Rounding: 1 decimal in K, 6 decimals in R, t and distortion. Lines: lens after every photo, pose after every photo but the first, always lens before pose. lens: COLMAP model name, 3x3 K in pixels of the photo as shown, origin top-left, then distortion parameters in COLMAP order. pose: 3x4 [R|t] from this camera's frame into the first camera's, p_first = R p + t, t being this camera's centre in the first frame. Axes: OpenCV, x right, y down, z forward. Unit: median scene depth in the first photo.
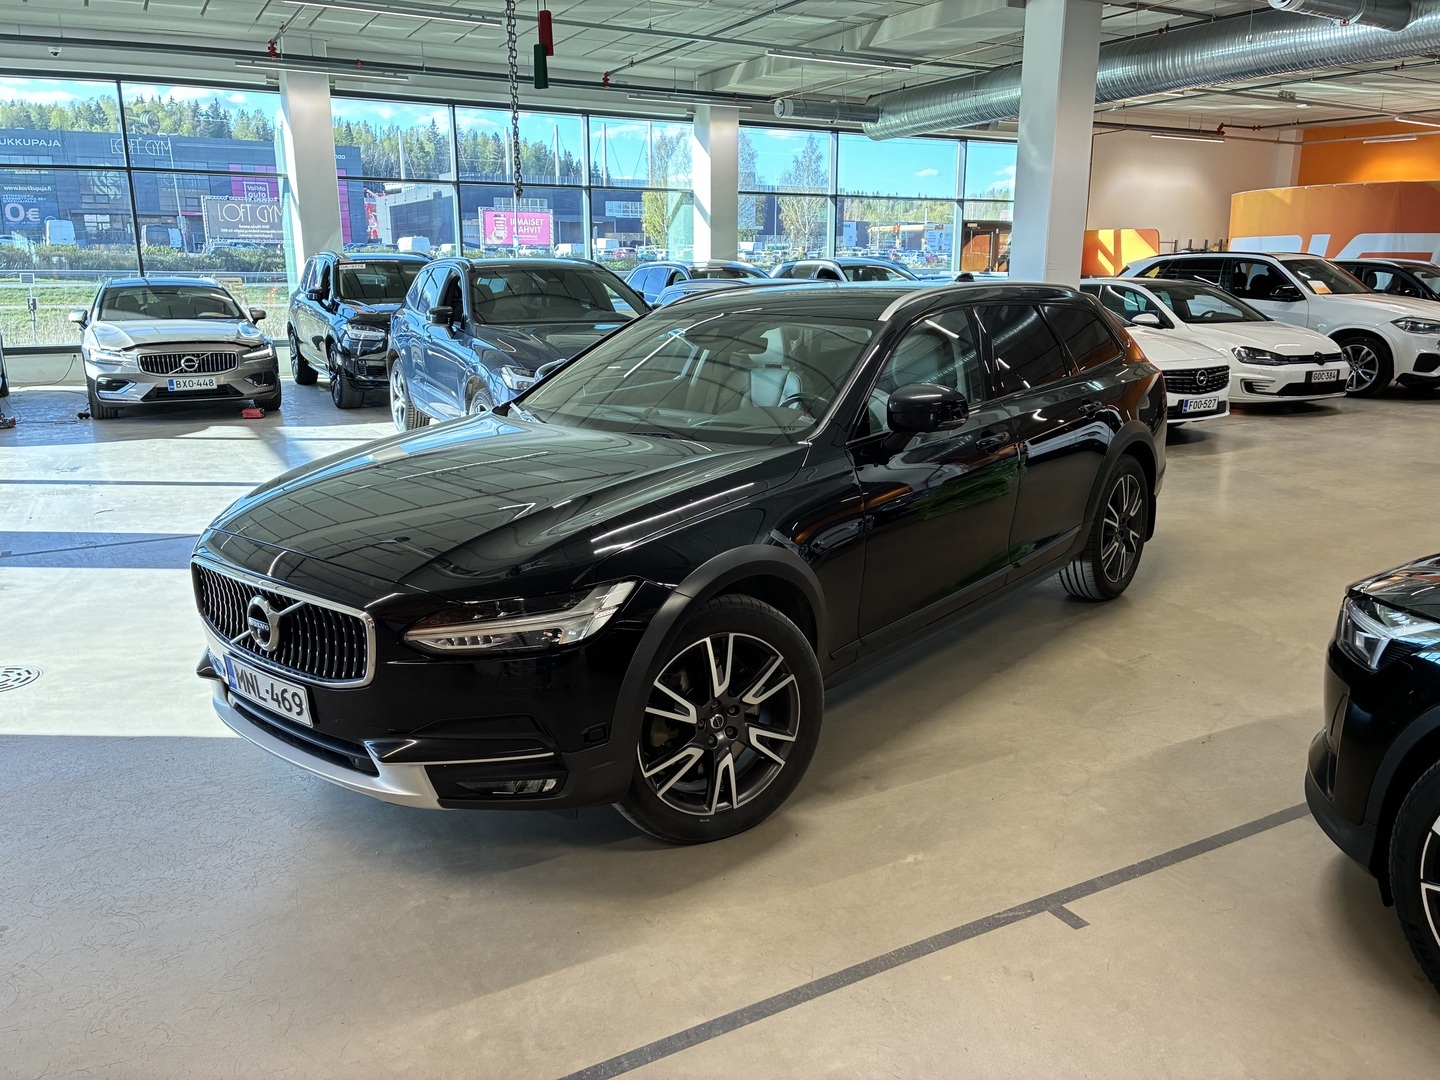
lens RADIAL K [[1087.6, 0, 720.0], [0, 1087.6, 540.0], [0, 0, 1]] dist [0.049335, -0.060643]
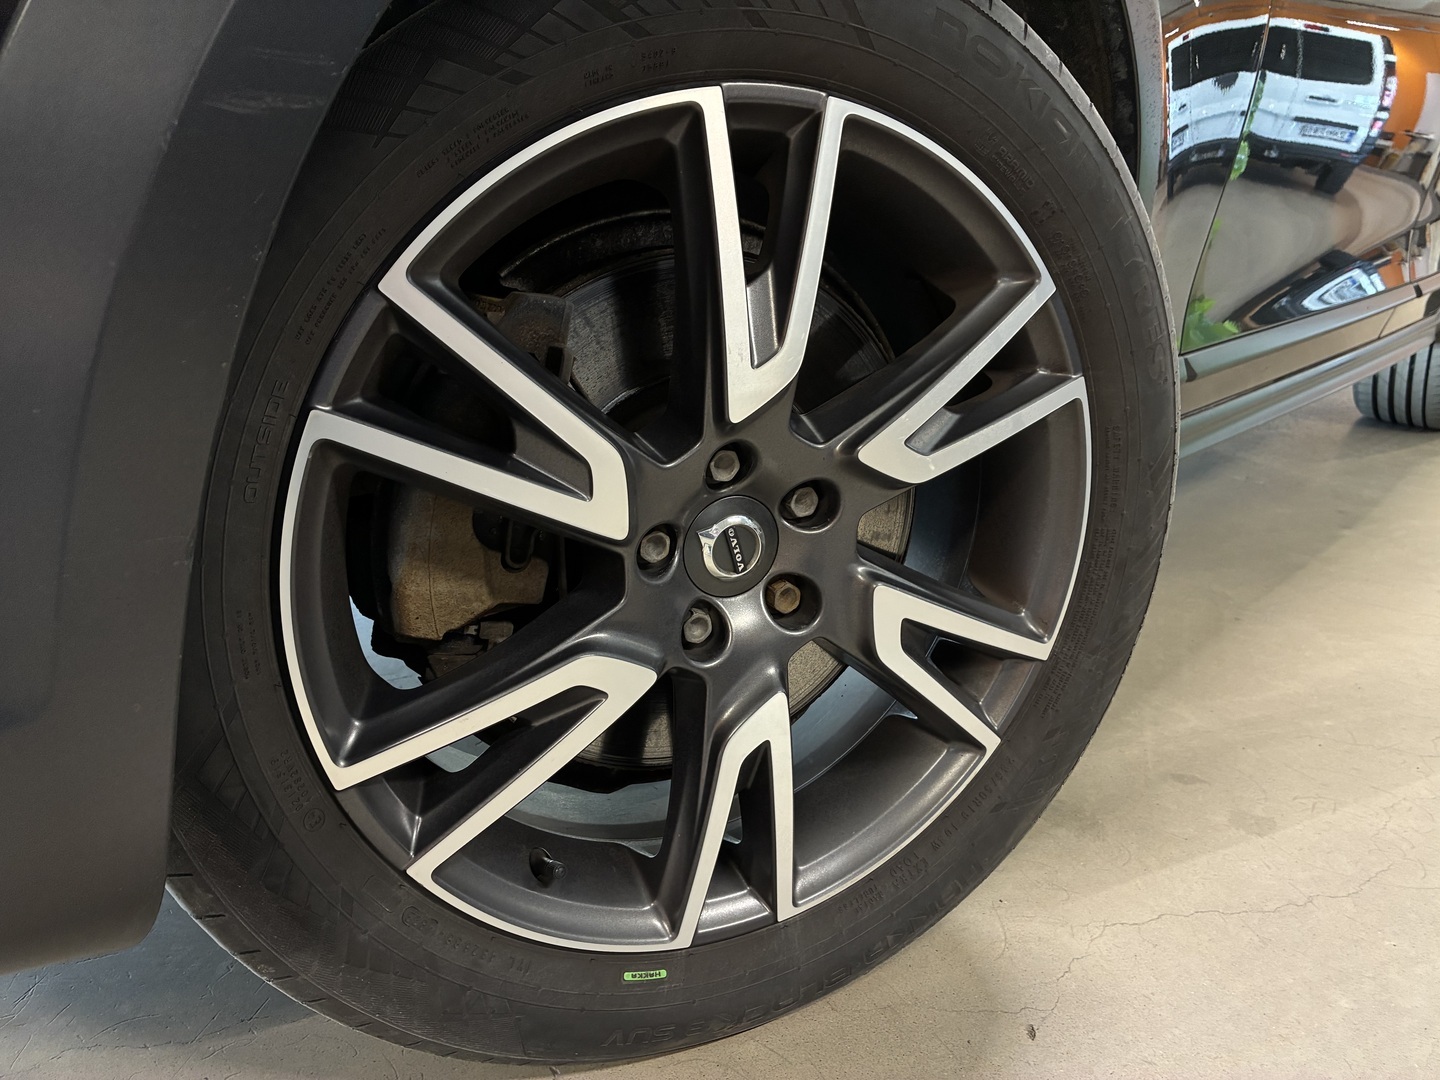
lens RADIAL K [[1087.6, 0, 720.0], [0, 1087.6, 540.0], [0, 0, 1]] dist [0.049335, -0.060643]
pose [[0.996165, 0.076902, -0.041737, 0.003768], [-0.072202, 0.991917, 0.104343, 0.142699], [0.049423, -0.100929, 0.993665, 0.781935]]
